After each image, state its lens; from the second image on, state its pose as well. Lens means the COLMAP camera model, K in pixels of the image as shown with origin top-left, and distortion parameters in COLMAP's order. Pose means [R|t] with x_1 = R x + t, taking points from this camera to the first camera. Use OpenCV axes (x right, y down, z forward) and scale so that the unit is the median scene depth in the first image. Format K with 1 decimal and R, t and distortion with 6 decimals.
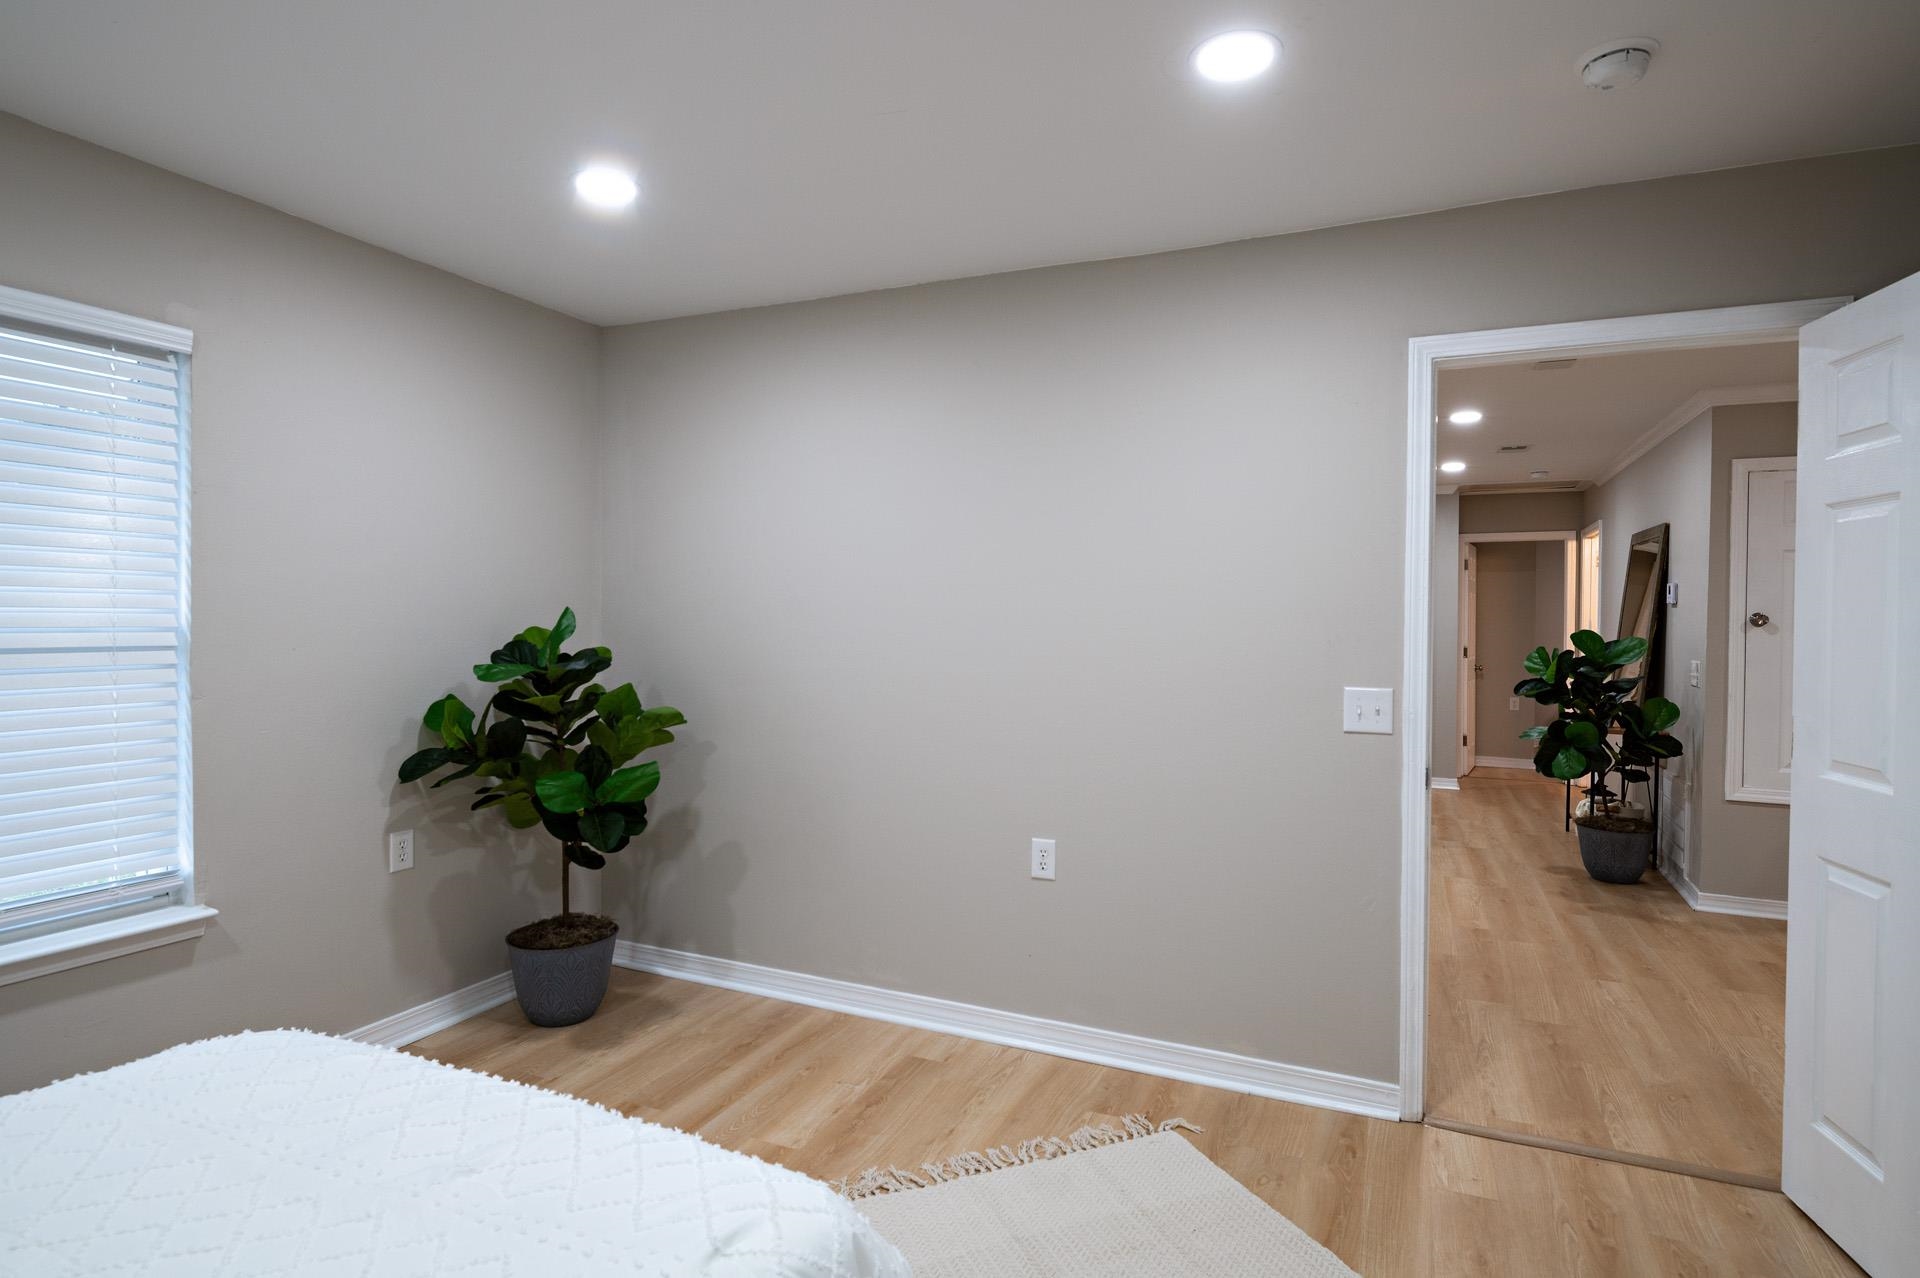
lens RADIAL K [[1021.9, 0, 954.0], [0, 1021.9, 632.7], [0, 0, 1]] dist [0.022970, -0.019353]
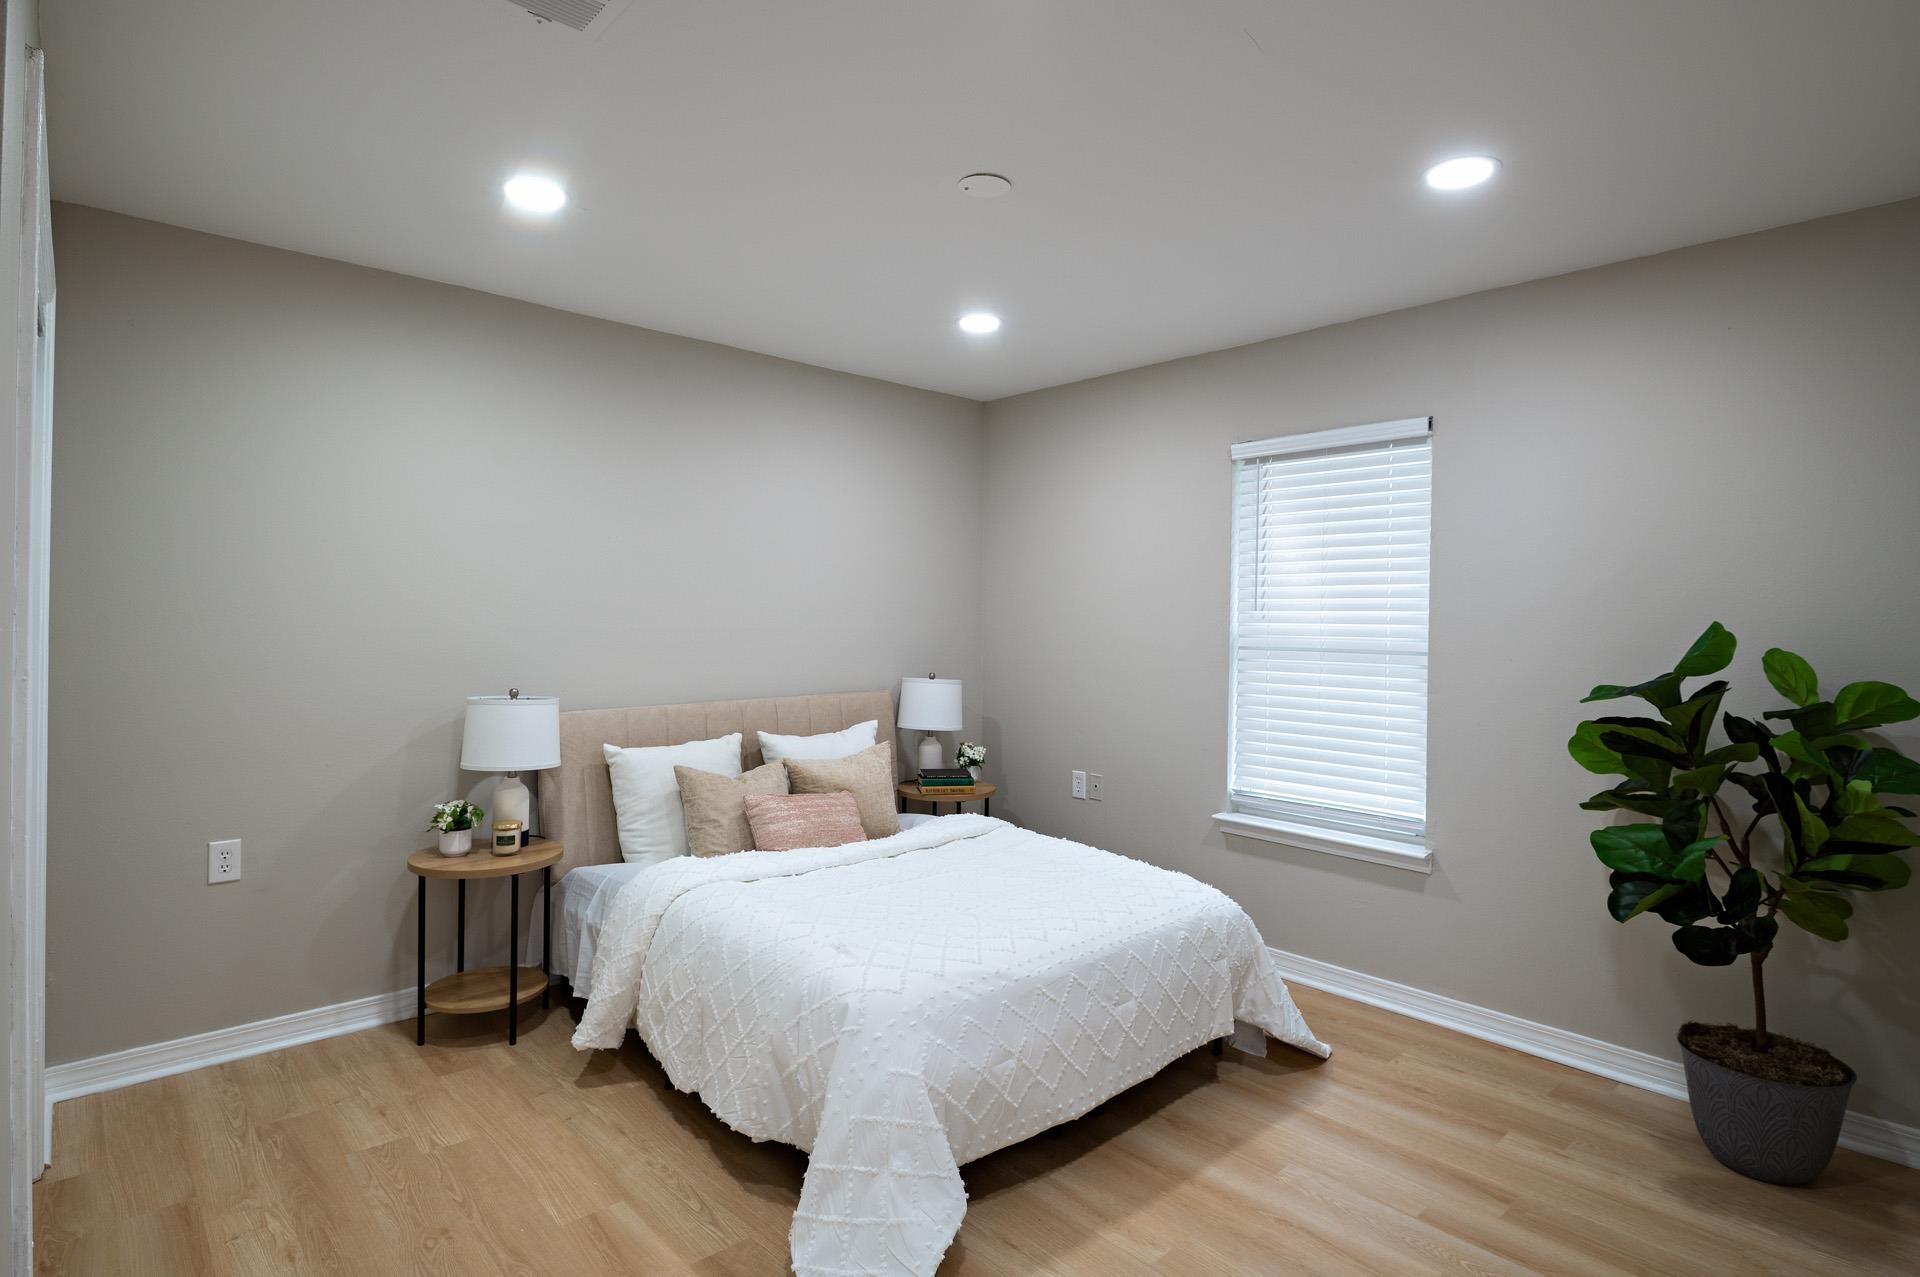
lens RADIAL K [[1021.9, 0, 954.0], [0, 1021.9, 632.2], [0, 0, 1]] dist [0.022970, -0.019353]
pose [[-0.404517, 0.002171, -0.914528, 0.714877], [-0.027925, 0.999502, 0.014724, -0.014004], [0.914104, 0.031494, -0.404255, 0.988405]]
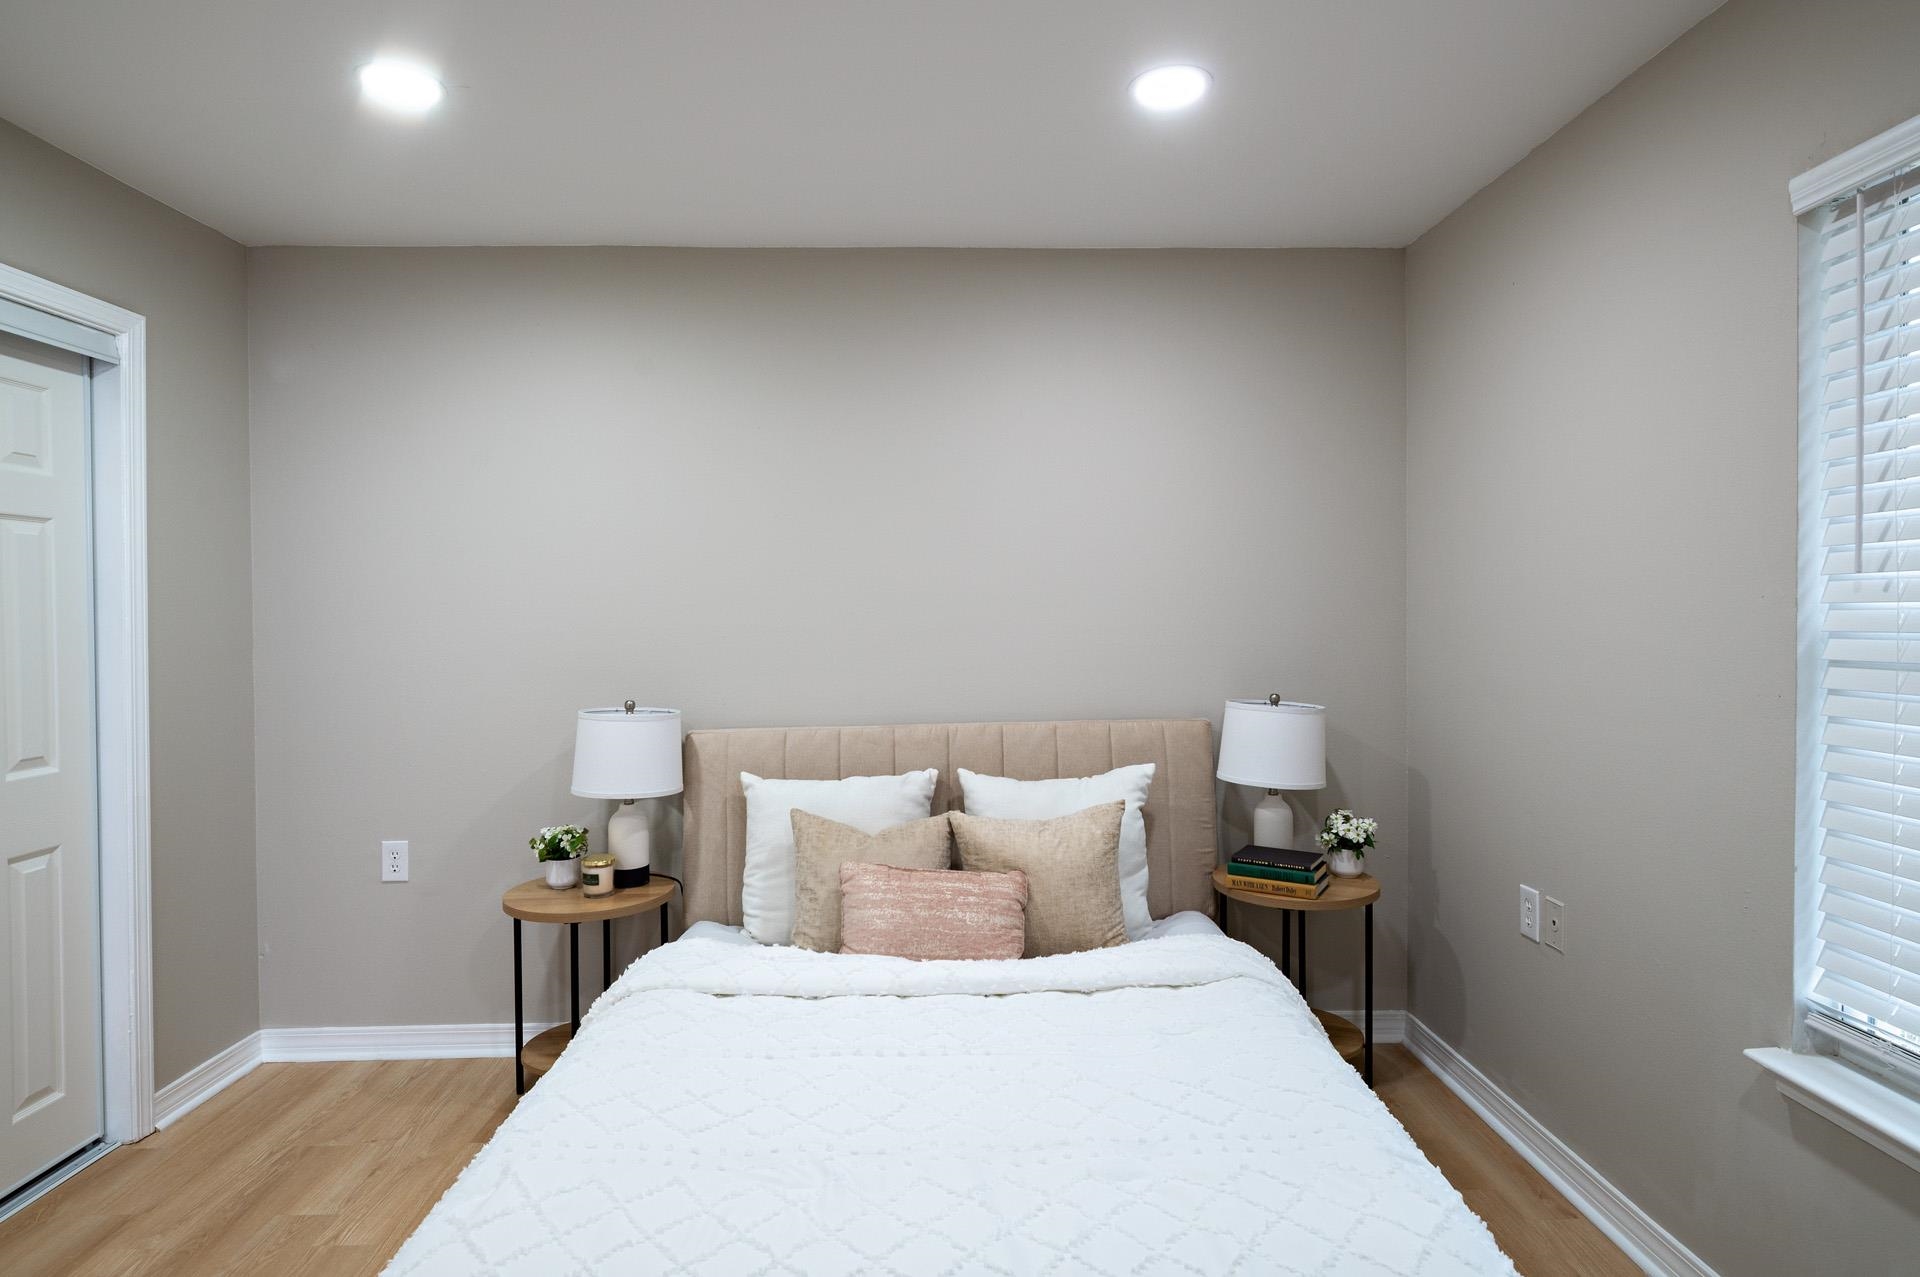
lens RADIAL K [[1021.9, 0, 954.0], [0, 1021.9, 632.2], [0, 0, 1]] dist [0.022970, -0.019353]
pose [[-0.906792, 0.007620, -0.421509, -0.116000], [-0.004474, 0.999606, 0.027696, -0.014690], [0.421554, 0.027001, -0.906401, 1.113430]]
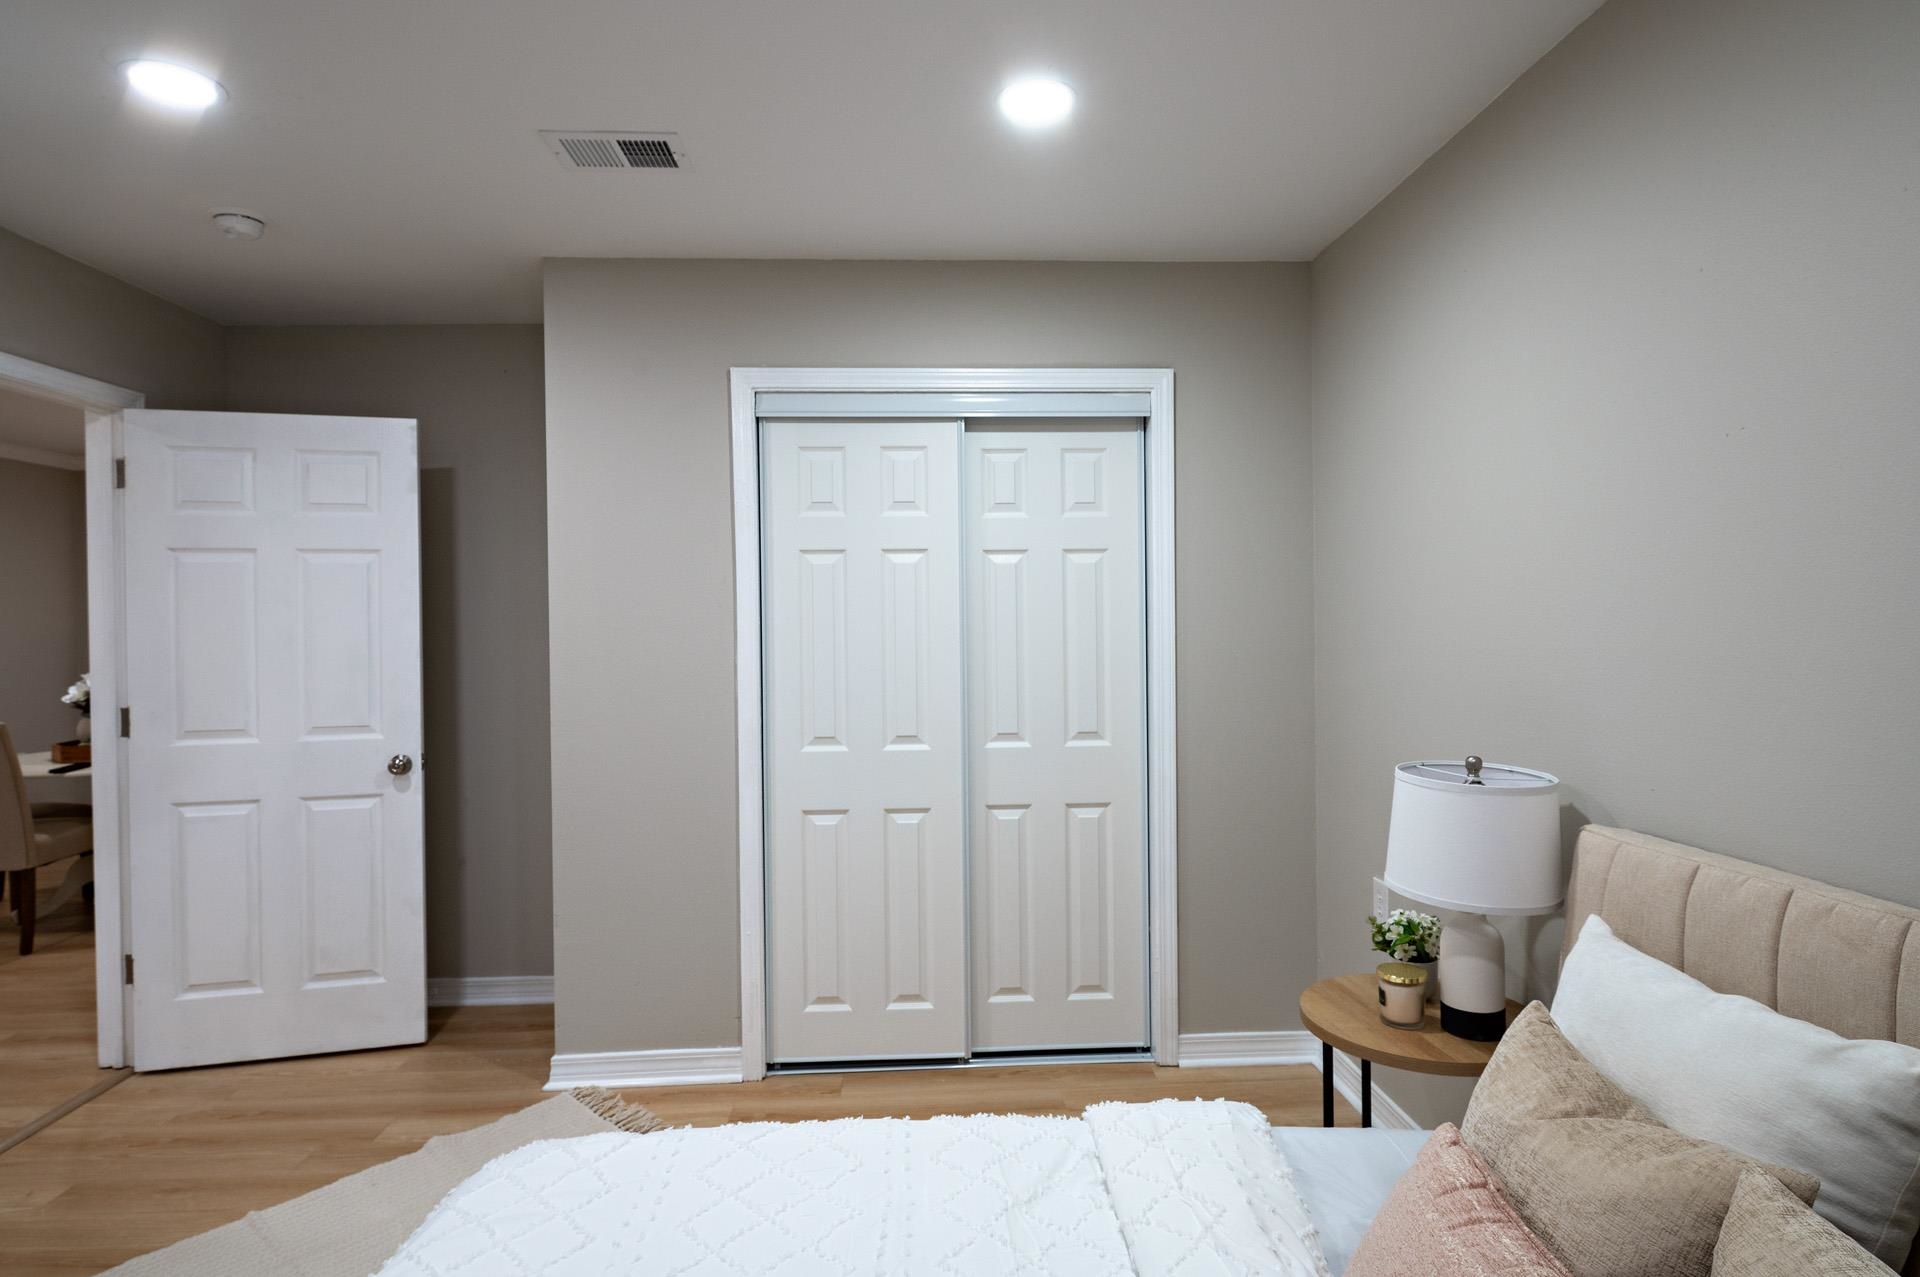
lens RADIAL K [[1021.9, 0, 954.0], [0, 1021.9, 632.2], [0, 0, 1]] dist [0.022970, -0.019353]
pose [[-0.470055, -0.011148, 0.882567, -0.759275], [0.017872, 0.999595, 0.022144, -0.020799], [-0.882456, 0.026182, -0.469665, 0.630969]]
